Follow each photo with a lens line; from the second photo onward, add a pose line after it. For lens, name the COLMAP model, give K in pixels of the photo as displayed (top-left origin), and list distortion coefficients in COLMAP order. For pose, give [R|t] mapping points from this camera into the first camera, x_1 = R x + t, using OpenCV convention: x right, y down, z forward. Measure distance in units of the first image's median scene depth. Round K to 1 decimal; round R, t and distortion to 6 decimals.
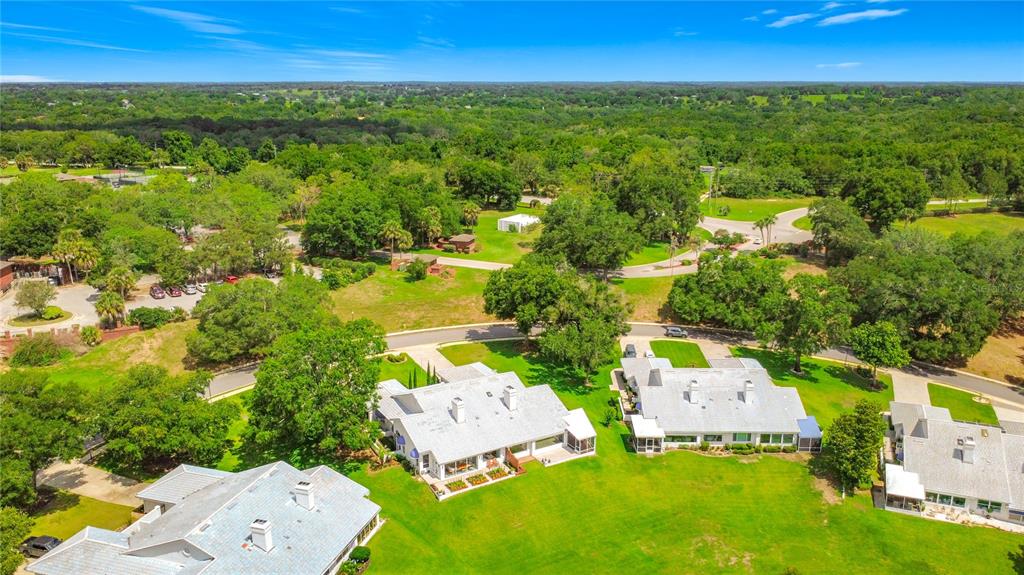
lens RADIAL K [[804.9, 0, 515.7], [0, 804.9, 250.8], [0, 0, 1]] dist [-0.002093, 0.000179]
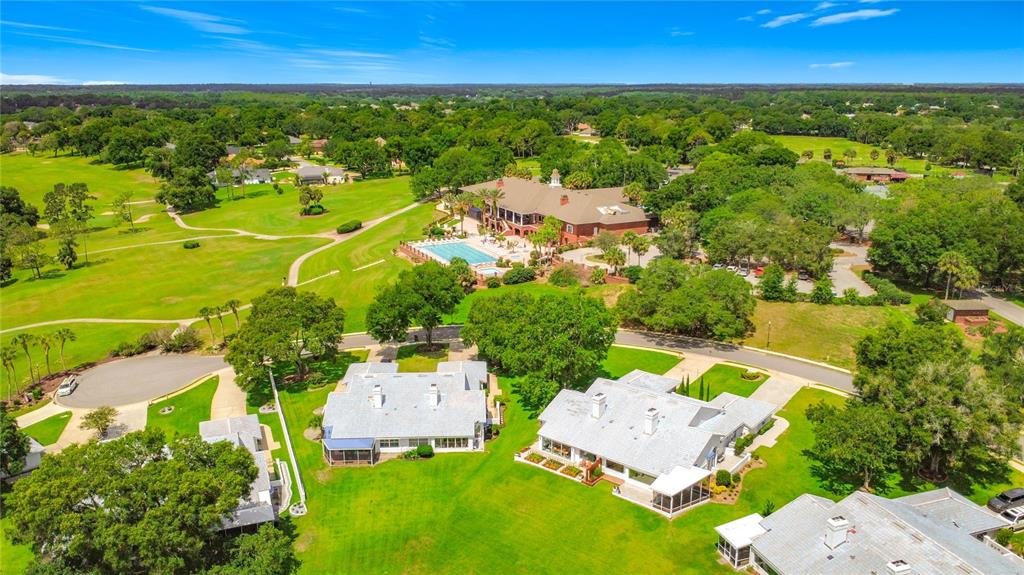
lens RADIAL K [[785.3, 0, 512.0], [0, 785.3, 287.5], [0, 0, 1]] dist [0.003287, -0.004371]
pose [[0.333867, 0.240537, -0.911414, 0.728973], [-0.196239, 0.963445, 0.182383, -0.100424], [0.921967, 0.117963, 0.368865, 0.497582]]
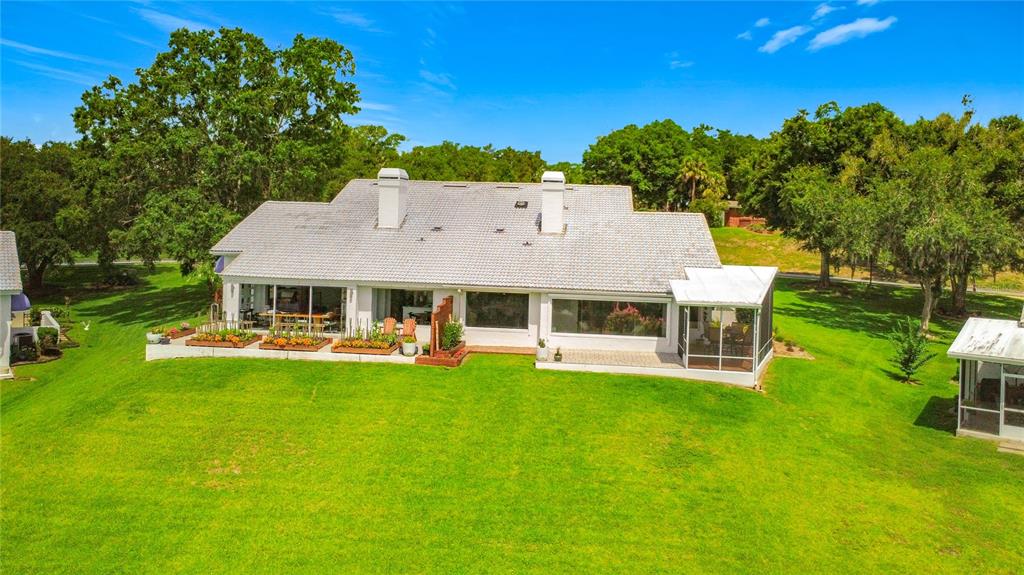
lens RADIAL K [[770.2, 0, 513.1], [0, 770.2, 219.6], [0, 0, 1]] dist [-0.003294, -0.004703]
pose [[0.798890, 0.019432, -0.601163, 0.182827], [-0.156053, 0.971949, -0.175963, 0.251300], [0.580880, 0.234388, 0.779513, 0.726411]]
